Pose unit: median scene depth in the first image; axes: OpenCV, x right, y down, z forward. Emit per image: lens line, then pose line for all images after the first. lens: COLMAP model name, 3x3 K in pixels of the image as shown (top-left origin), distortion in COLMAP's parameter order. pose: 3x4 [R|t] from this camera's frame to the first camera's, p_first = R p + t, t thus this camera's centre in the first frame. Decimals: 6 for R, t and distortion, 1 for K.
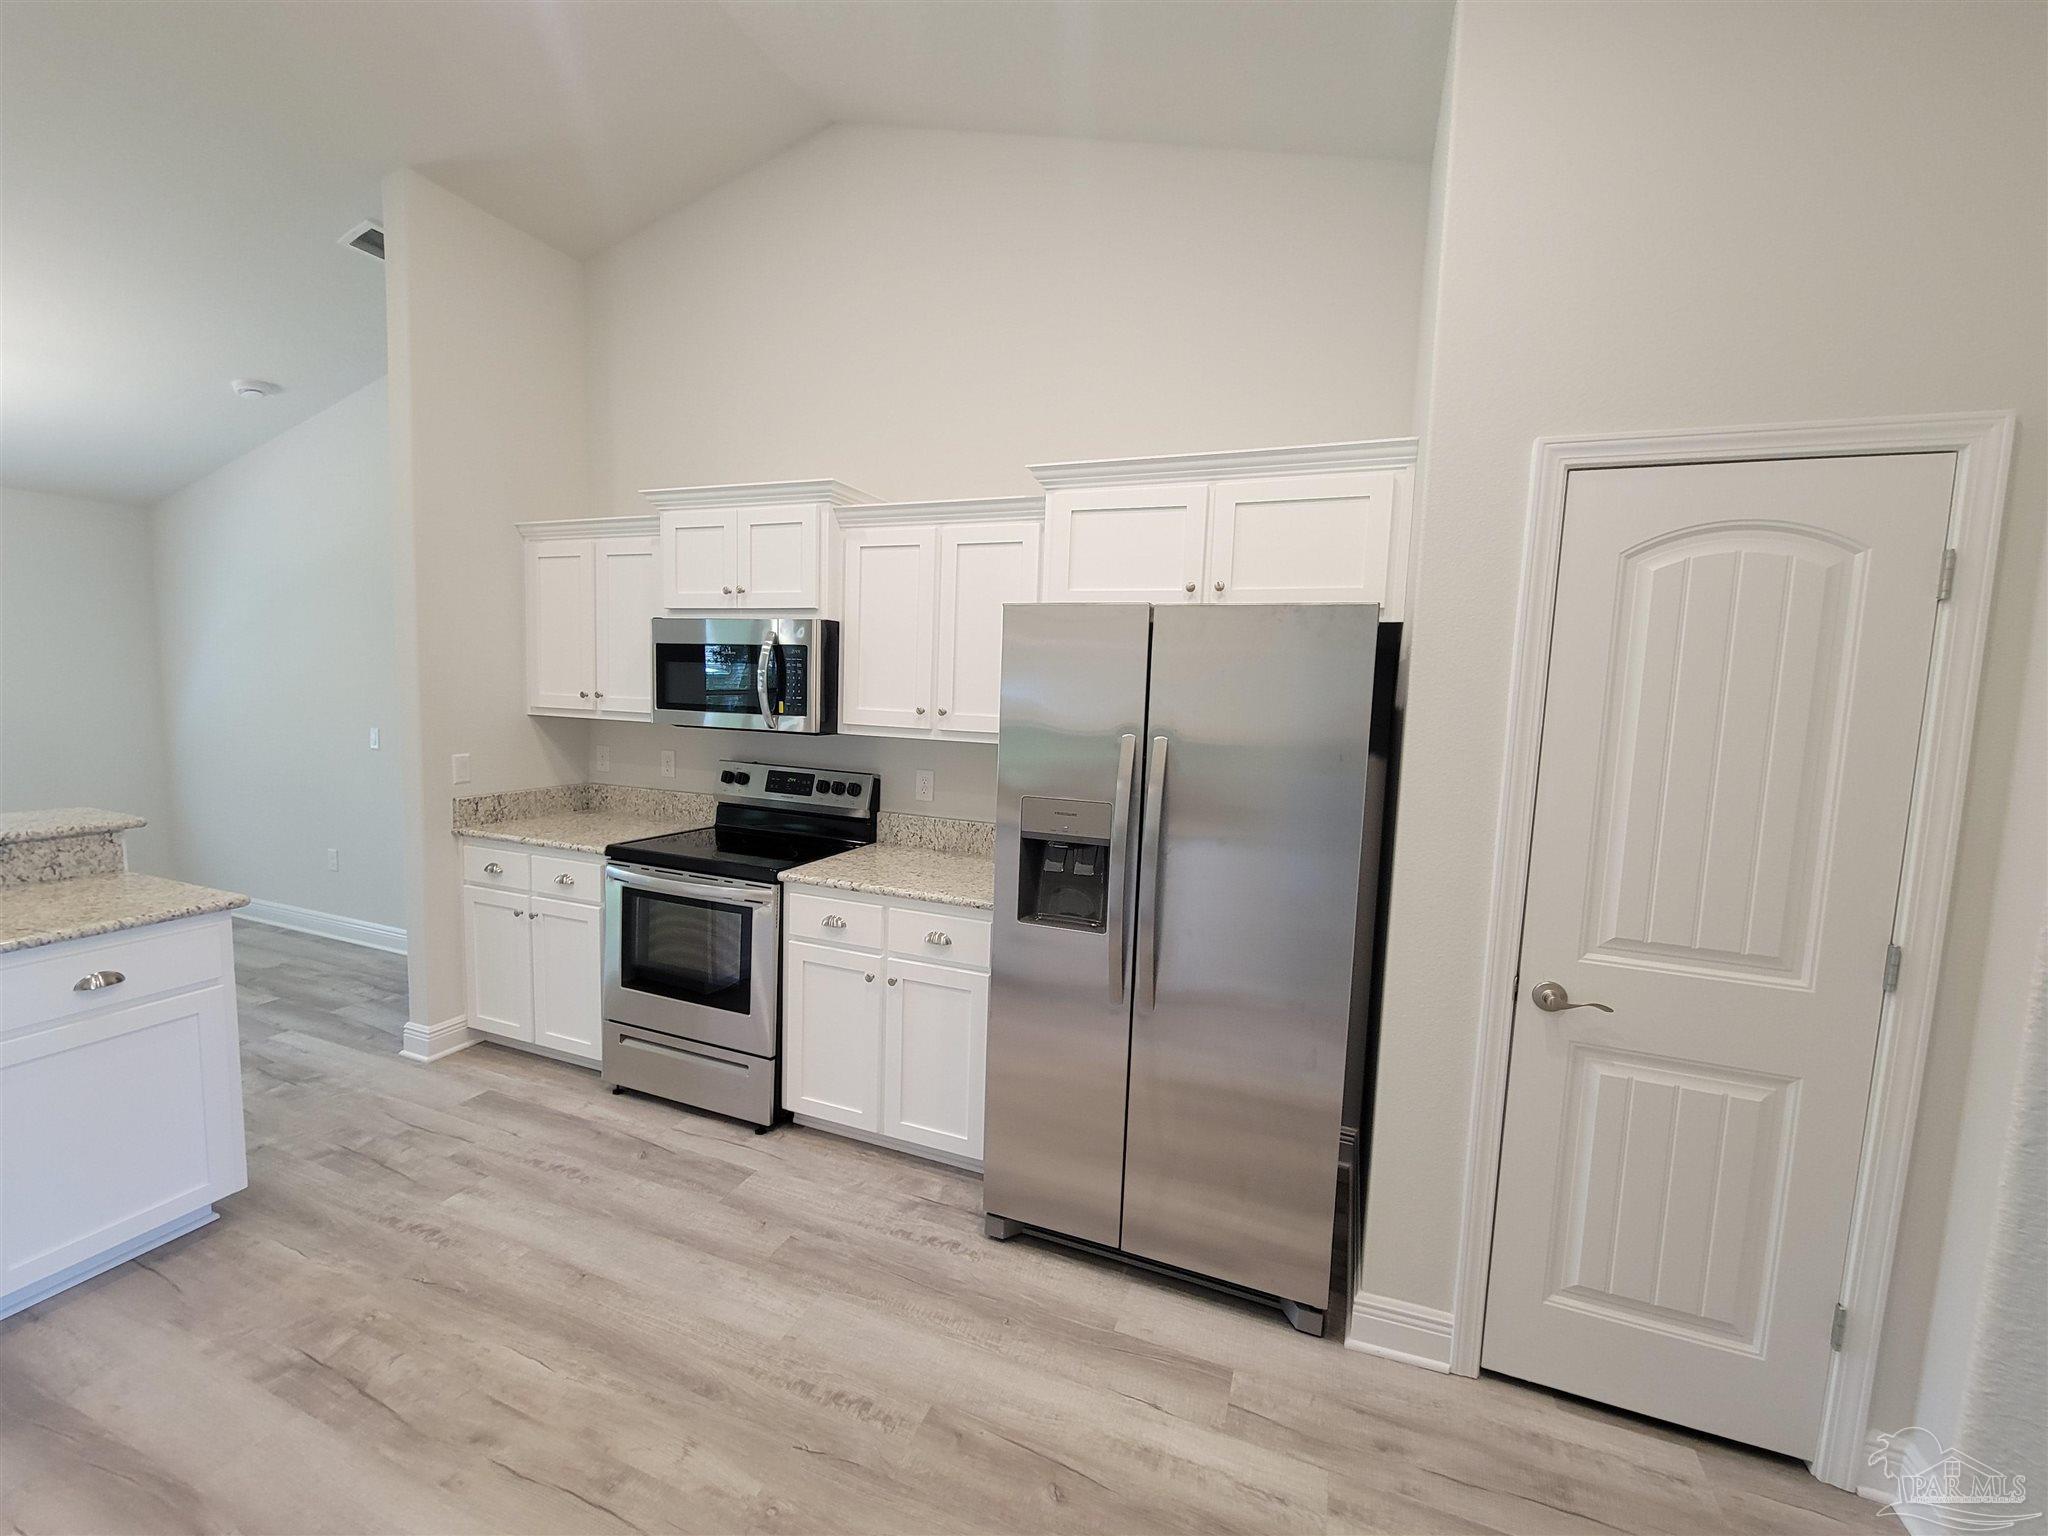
lens RADIAL K [[836.4, 0, 1015.4], [0, 836.4, 767.6], [0, 0, 1]] dist [0.002404, -0.002959]
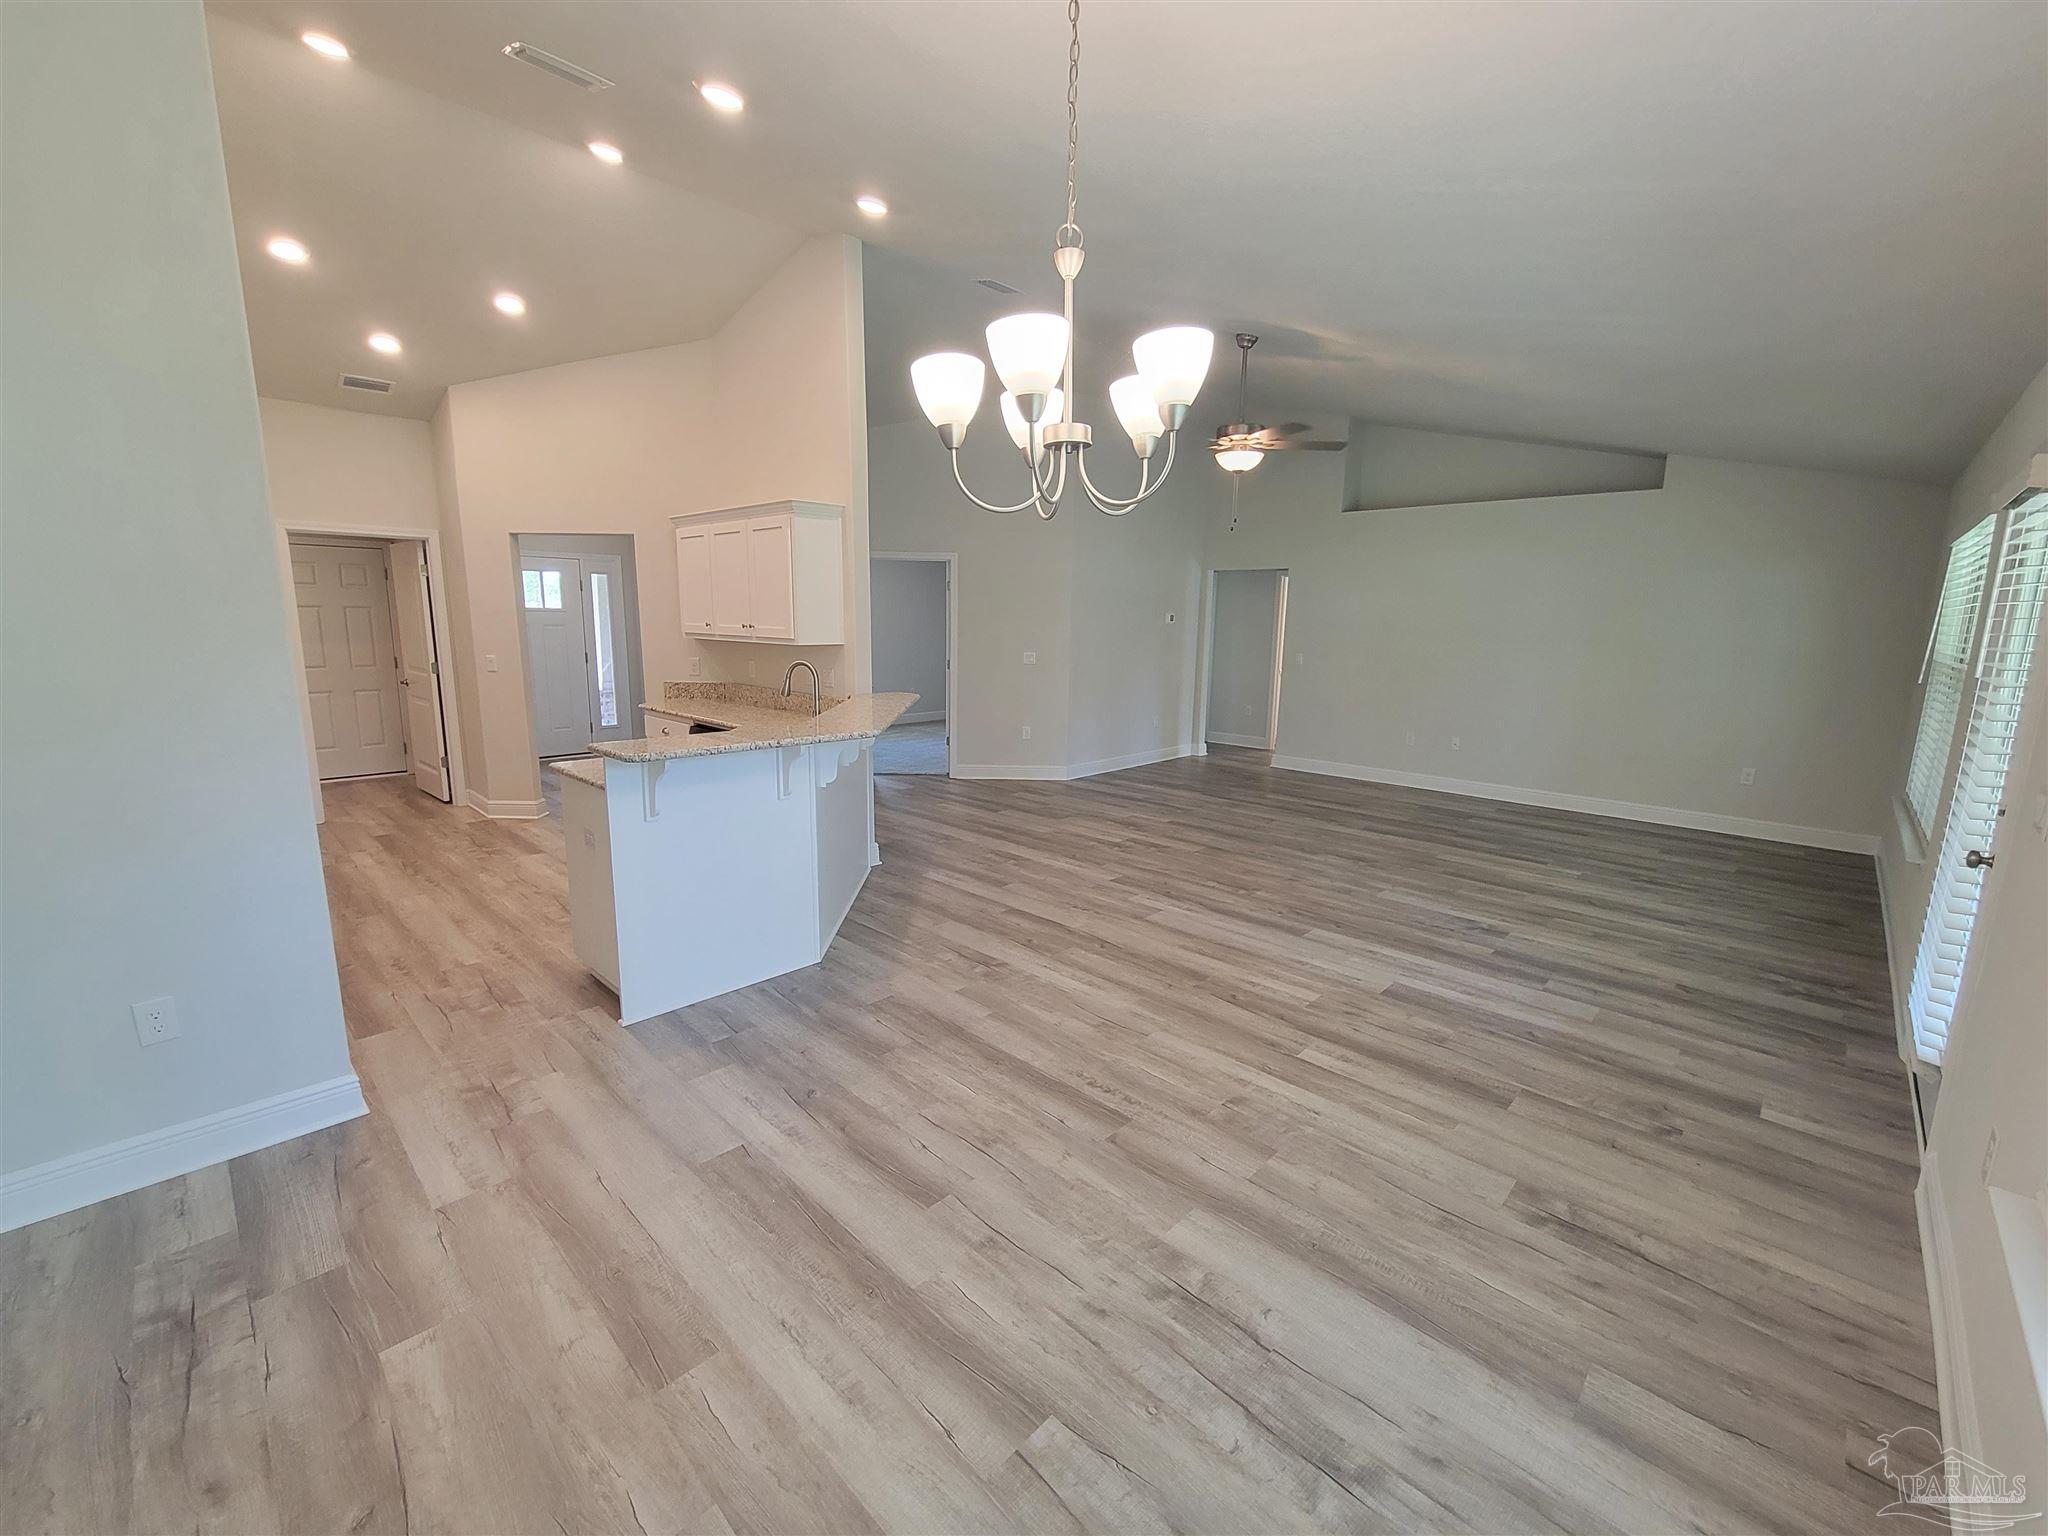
lens RADIAL K [[834.3, 0, 1019.3], [0, 834.3, 767.6], [0, 0, 1]] dist [0.000710, -0.000028]
pose [[-0.923158, -0.116071, 0.366479, -1.929479], [-0.008331, 0.959144, 0.282795, -0.234796], [-0.384330, 0.258011, -0.886409, 1.720230]]
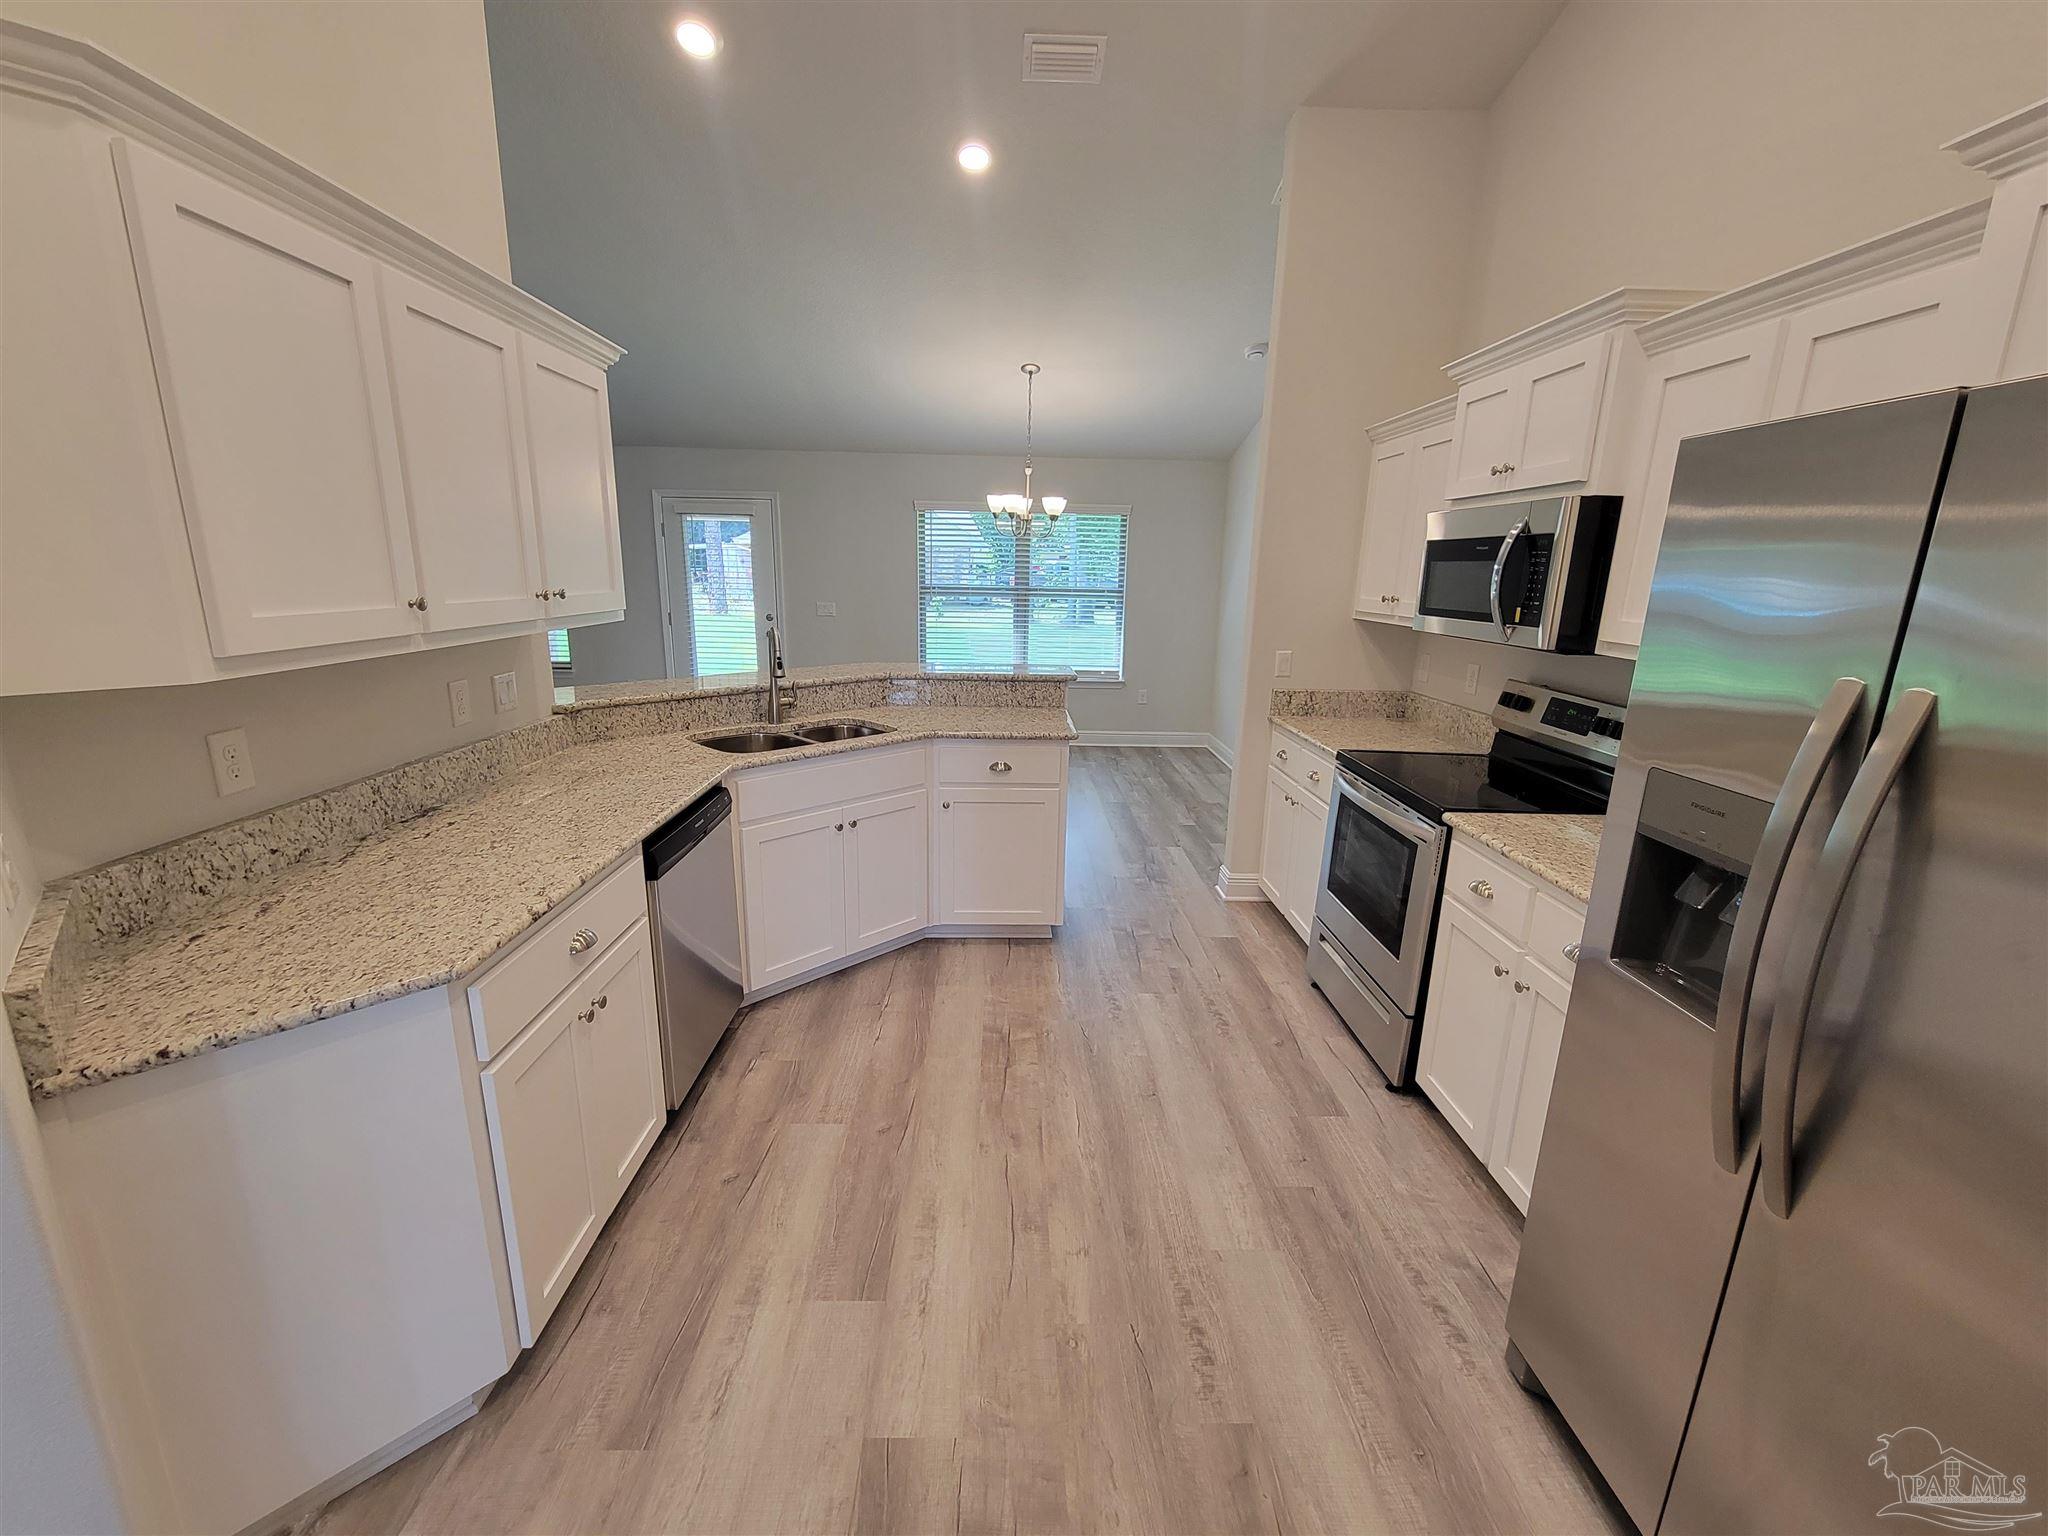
lens RADIAL K [[835.3, 0, 1018.2], [0, 835.3, 765.7], [0, 0, 1]] dist [0.004846, -0.004284]
pose [[0.387983, 0.189597, -0.901954, 0.309865], [-0.099846, 0.981500, 0.163368, -0.015675], [0.916242, 0.026672, 0.399736, 0.279255]]
